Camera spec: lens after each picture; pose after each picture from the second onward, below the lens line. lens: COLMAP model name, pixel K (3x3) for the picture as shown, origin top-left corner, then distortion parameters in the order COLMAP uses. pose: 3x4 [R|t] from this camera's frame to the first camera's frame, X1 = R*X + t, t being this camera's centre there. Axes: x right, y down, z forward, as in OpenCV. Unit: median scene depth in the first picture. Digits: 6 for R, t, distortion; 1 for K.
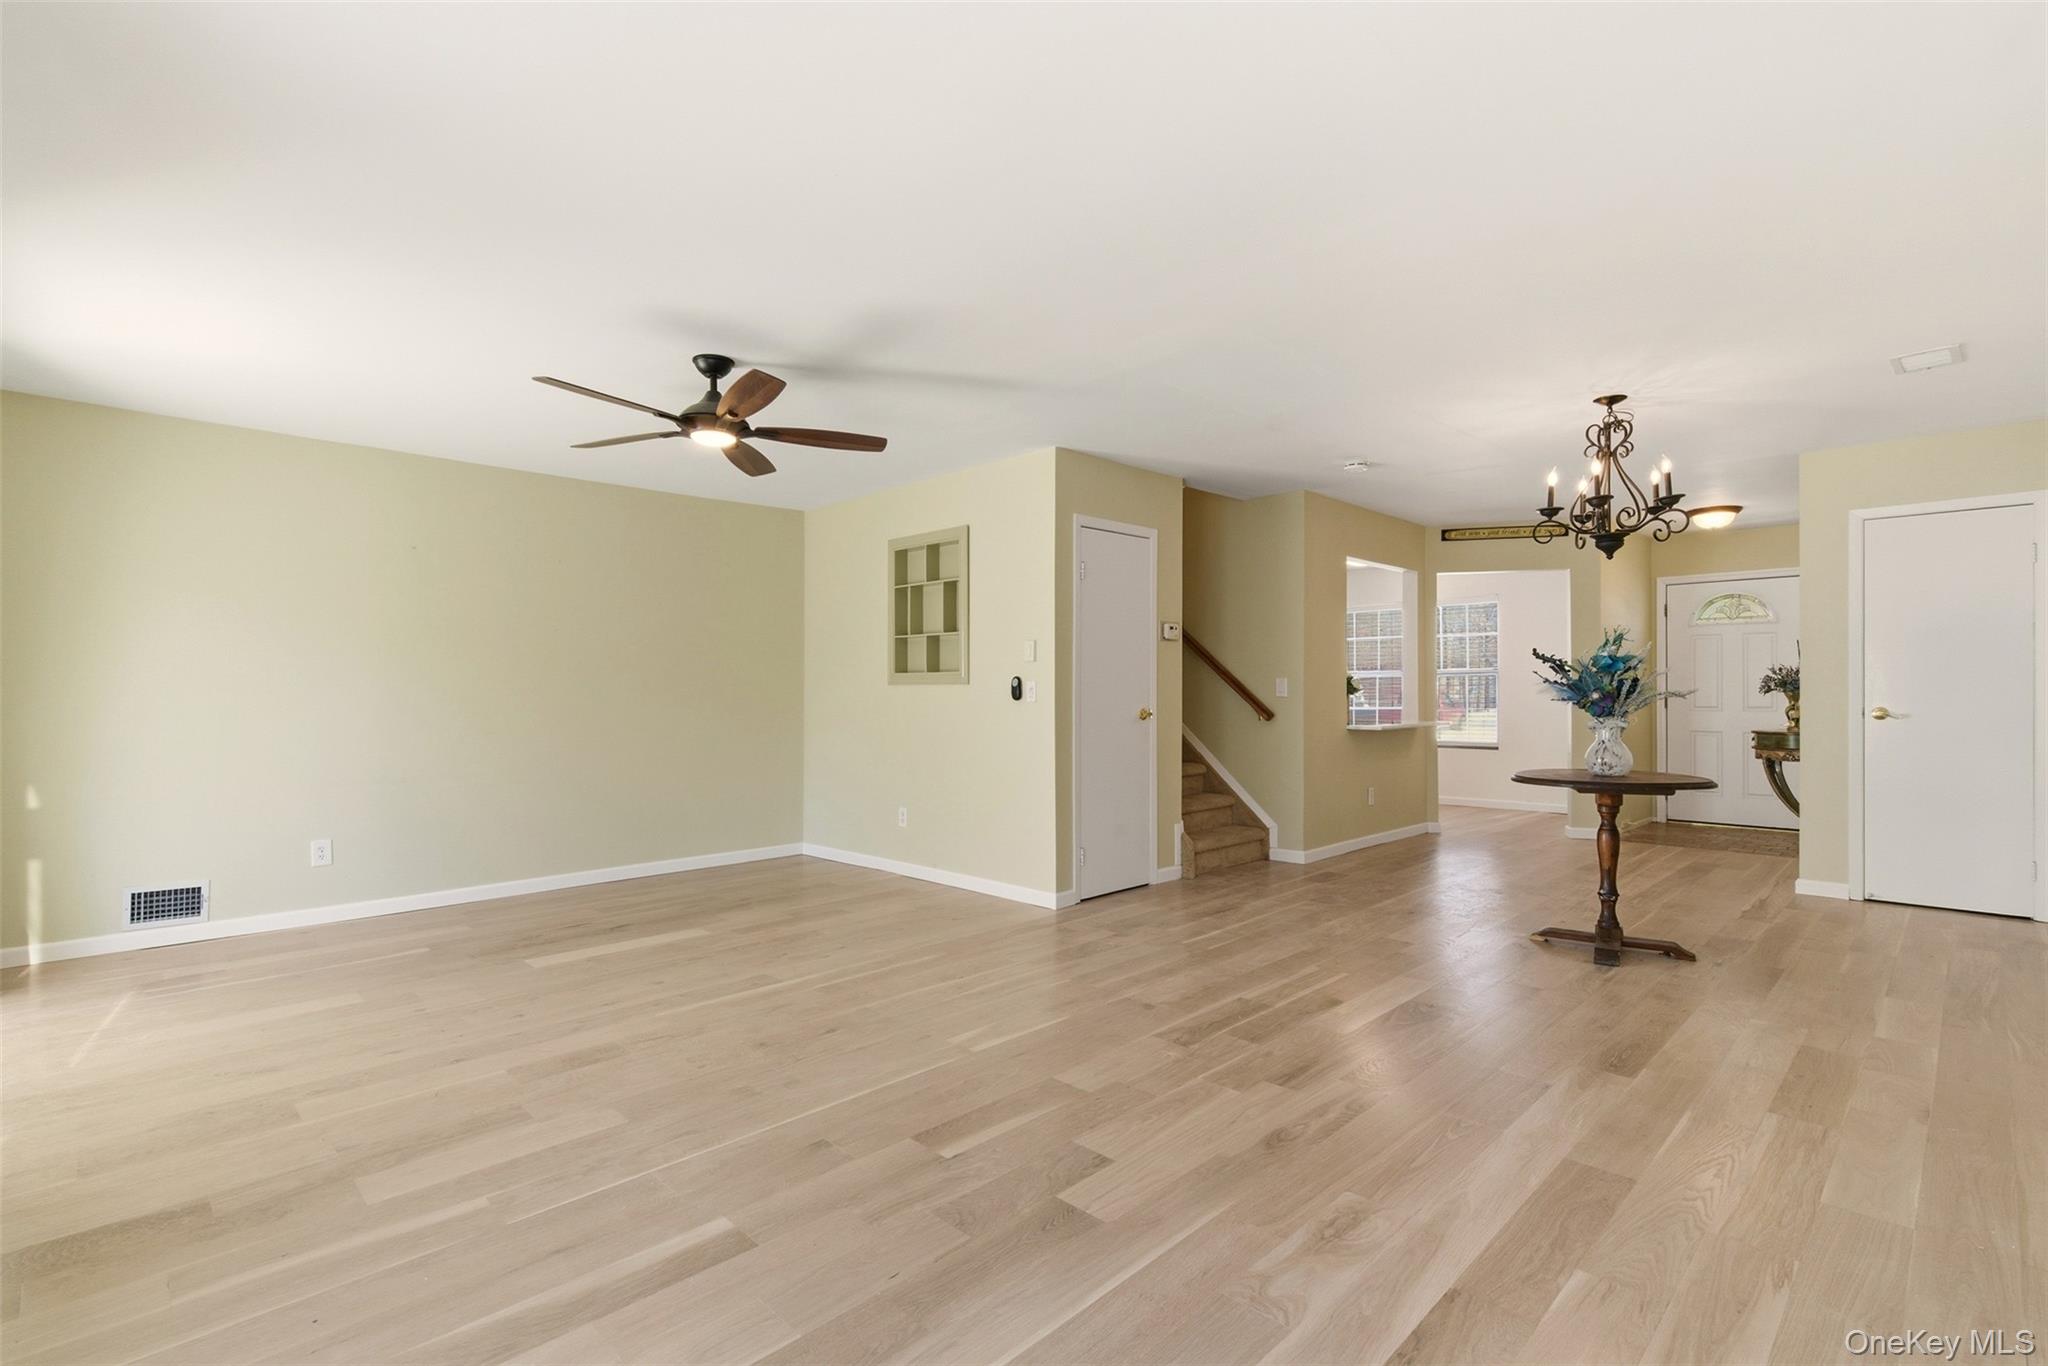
lens RADIAL K [[938.2, 0, 1014.9], [0, 938.2, 695.9], [0, 0, 1]] dist [0.000627, -0.000083]
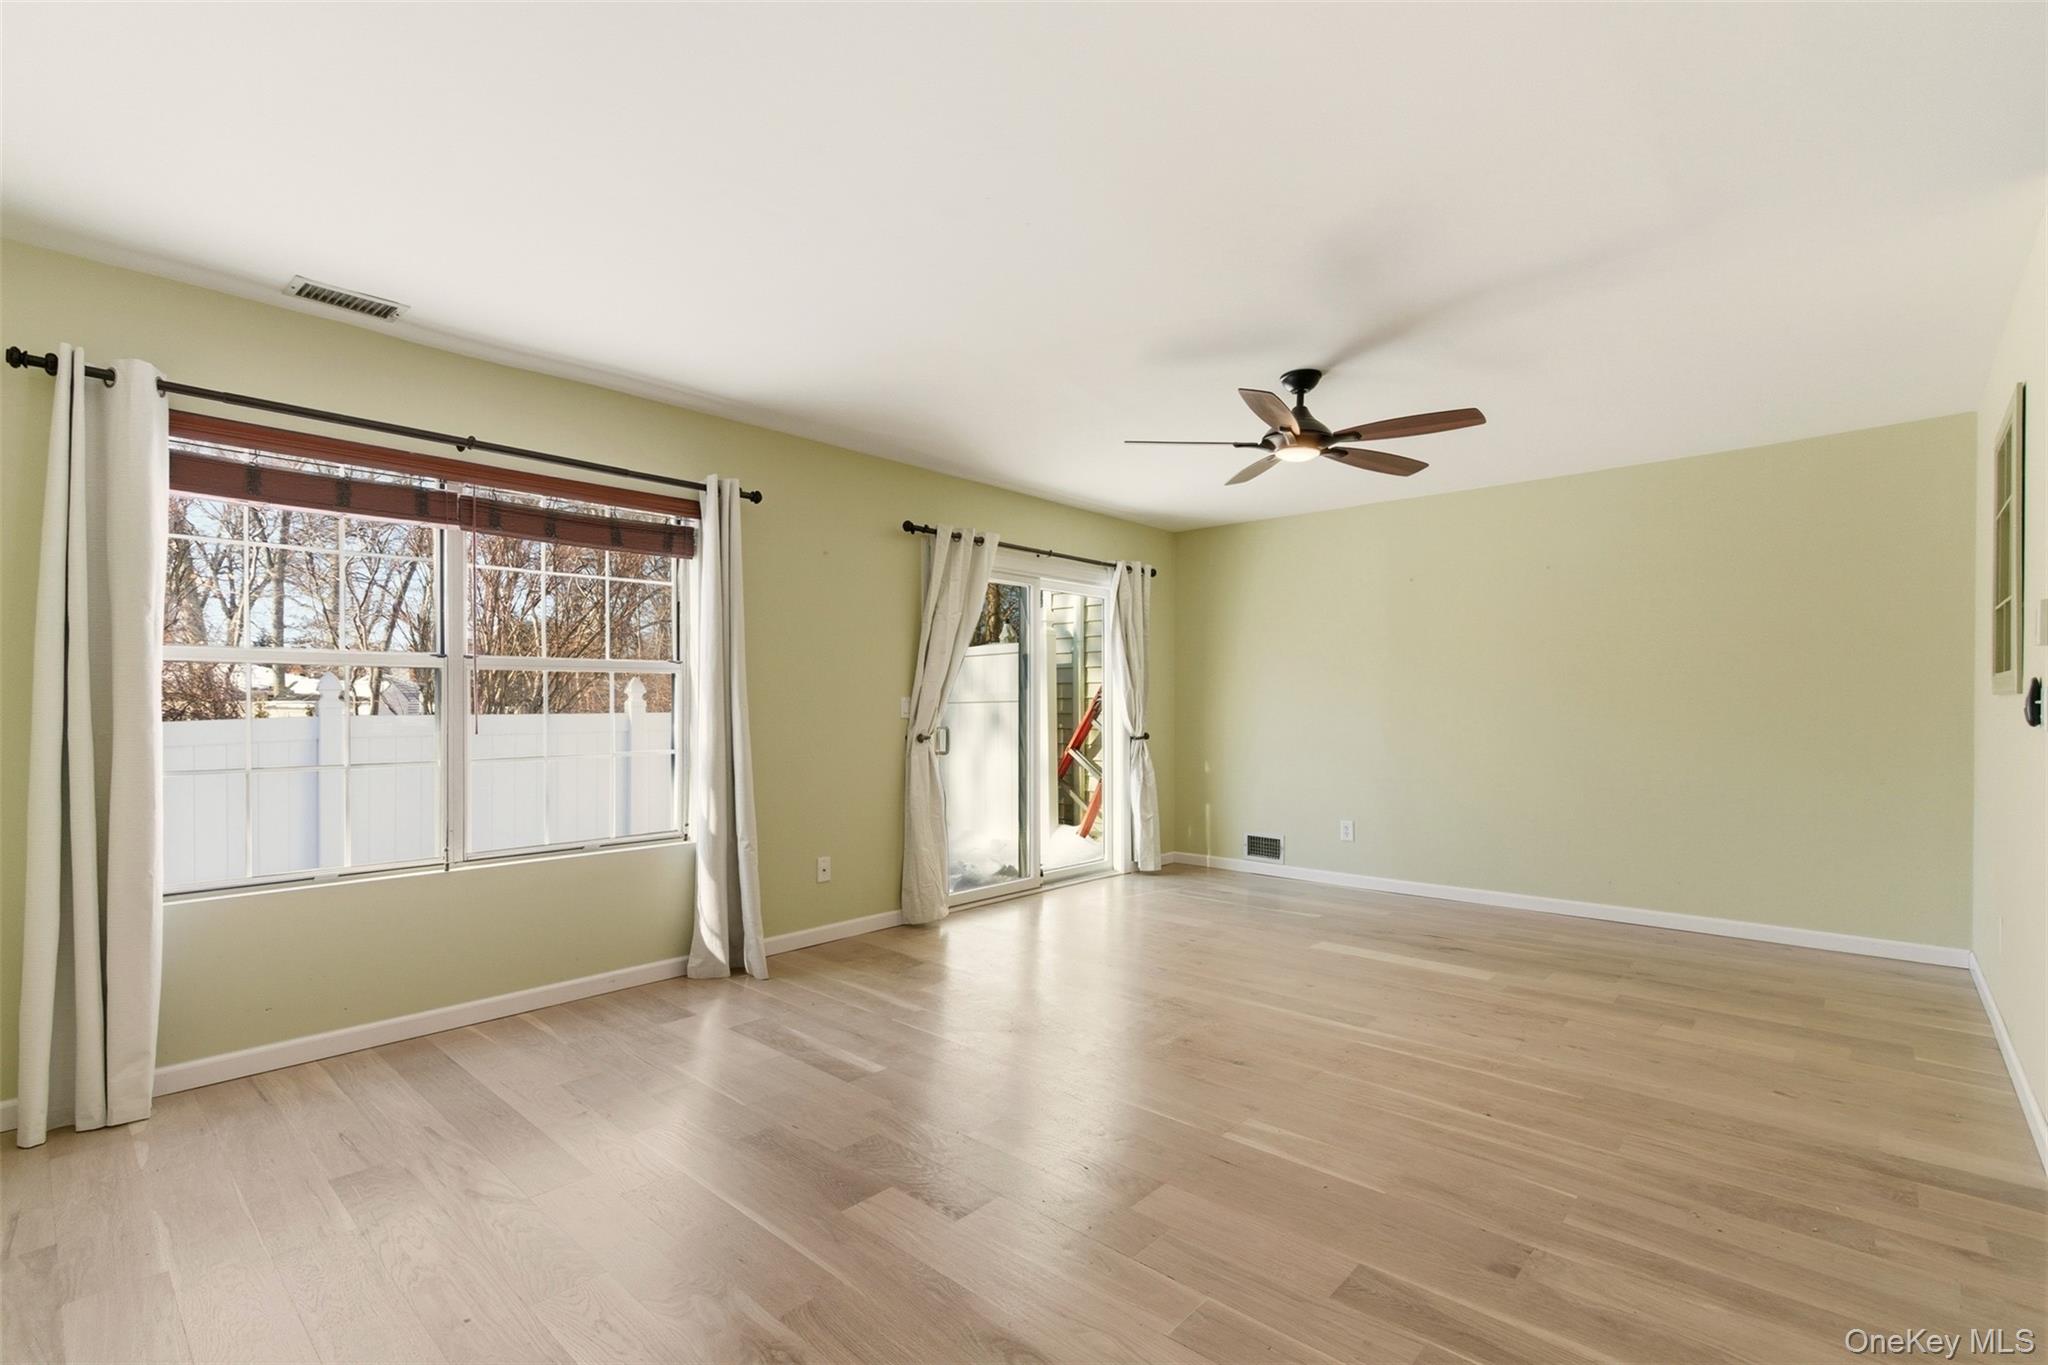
lens RADIAL K [[924.2, 0, 1019.4], [0, 924.2, 693.0], [0, 0, 1]] dist [0.002961, 0.000095]
pose [[0.054140, -0.009367, -0.998489, 0.543210], [-0.003693, 0.999947, -0.009581, -0.006168], [0.998527, 0.004206, 0.054103, 0.538272]]
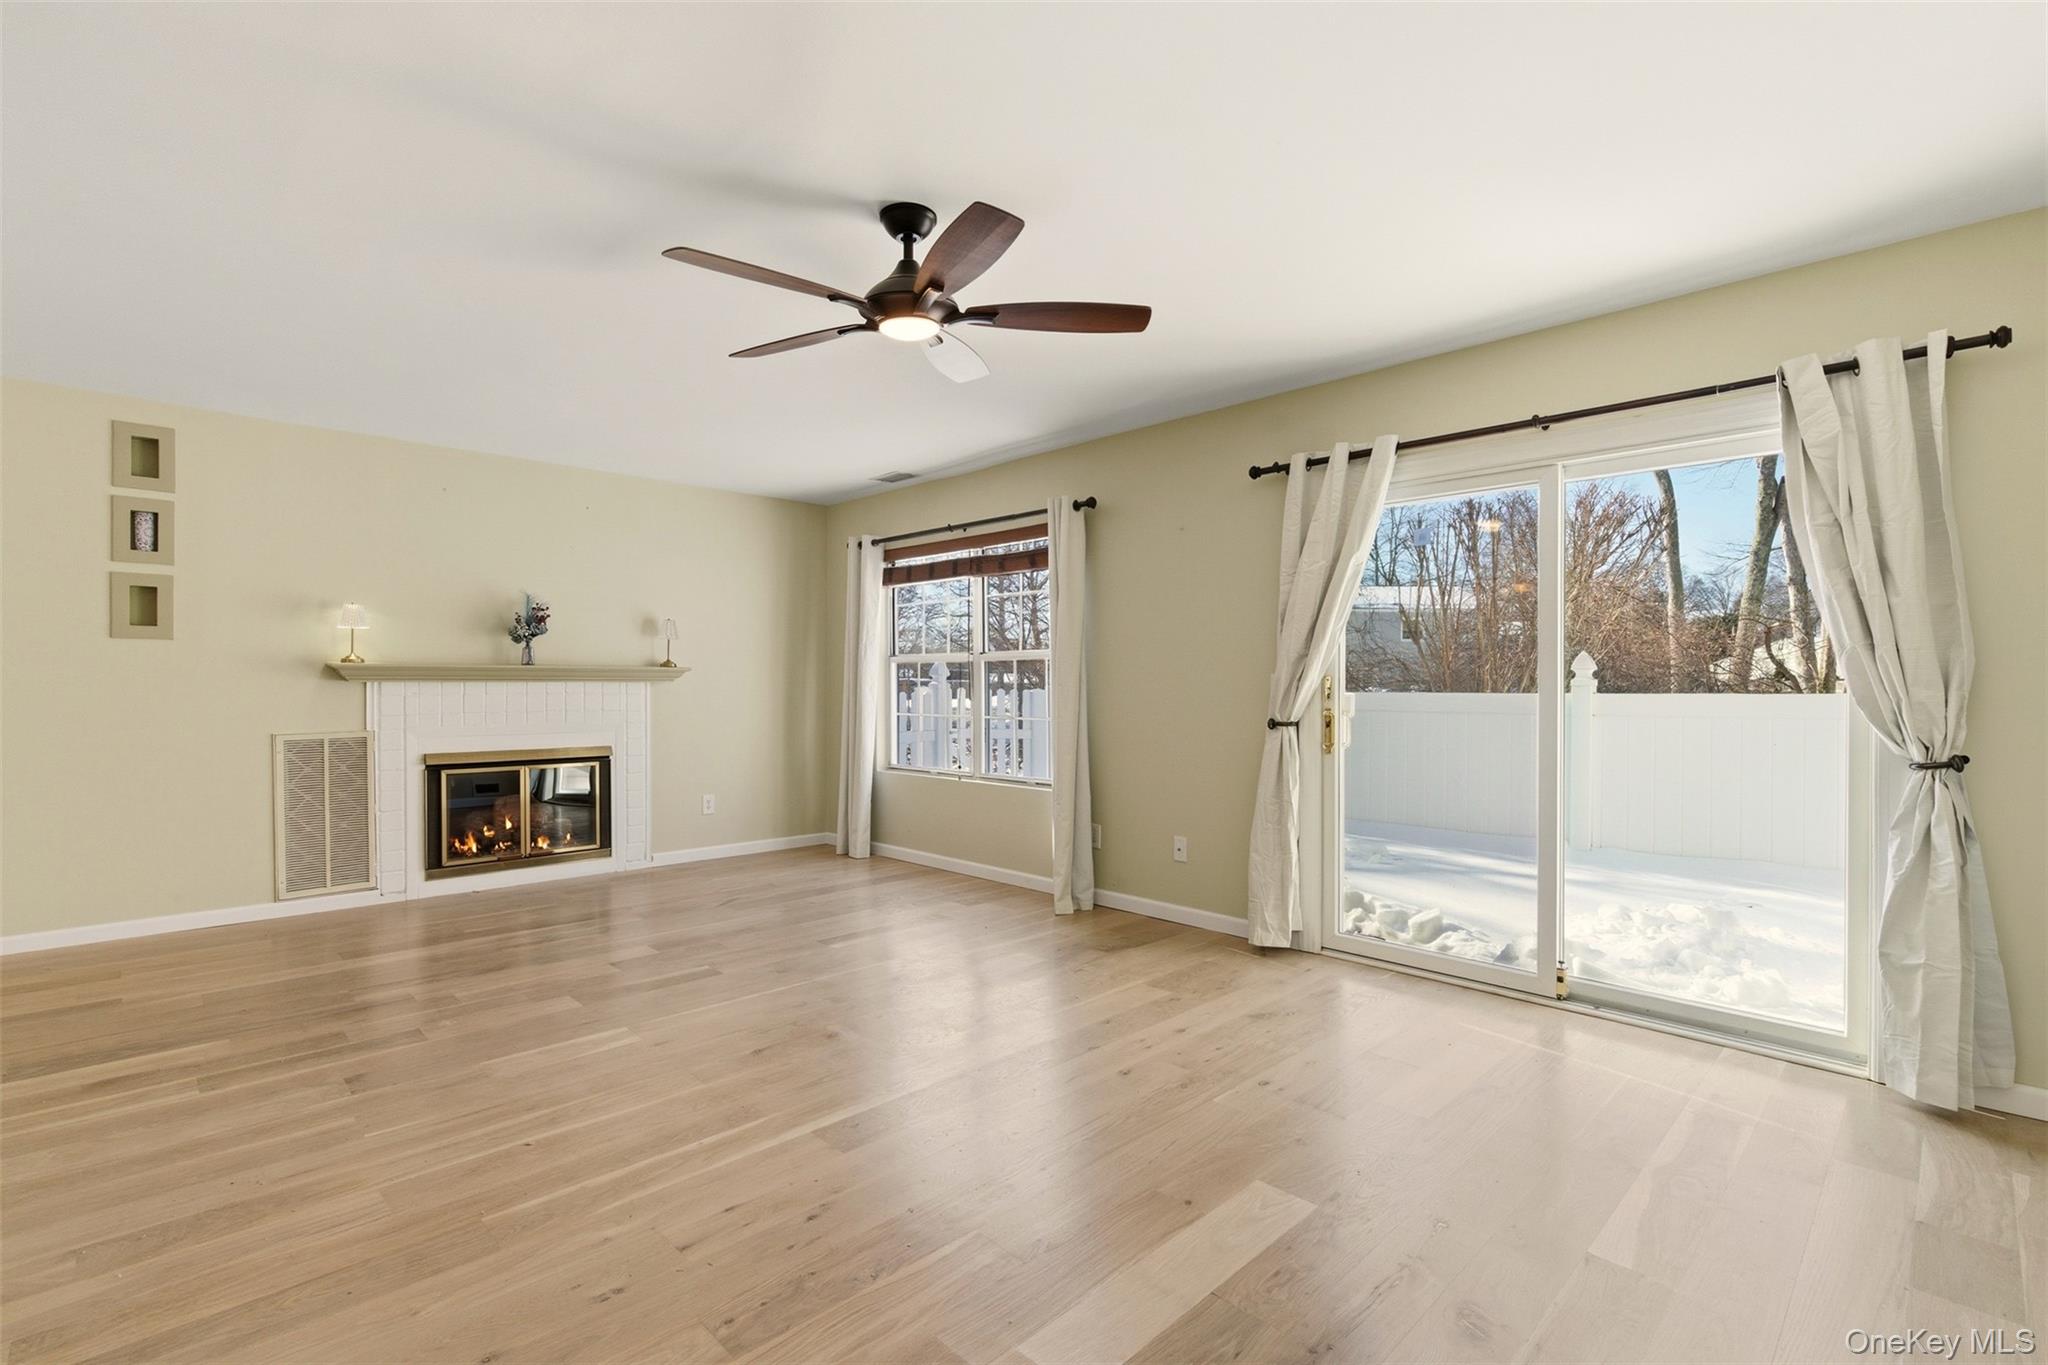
lens RADIAL K [[933.4, 0, 1016.2], [0, 933.4, 680.1], [0, 0, 1]] dist [0.002199, -0.000606]
pose [[-0.999962, 0.001739, 0.008587, -0.340933], [0.001742, 0.999998, 0.000417, -0.006214], [-0.008586, 0.000432, -0.999963, 1.422937]]
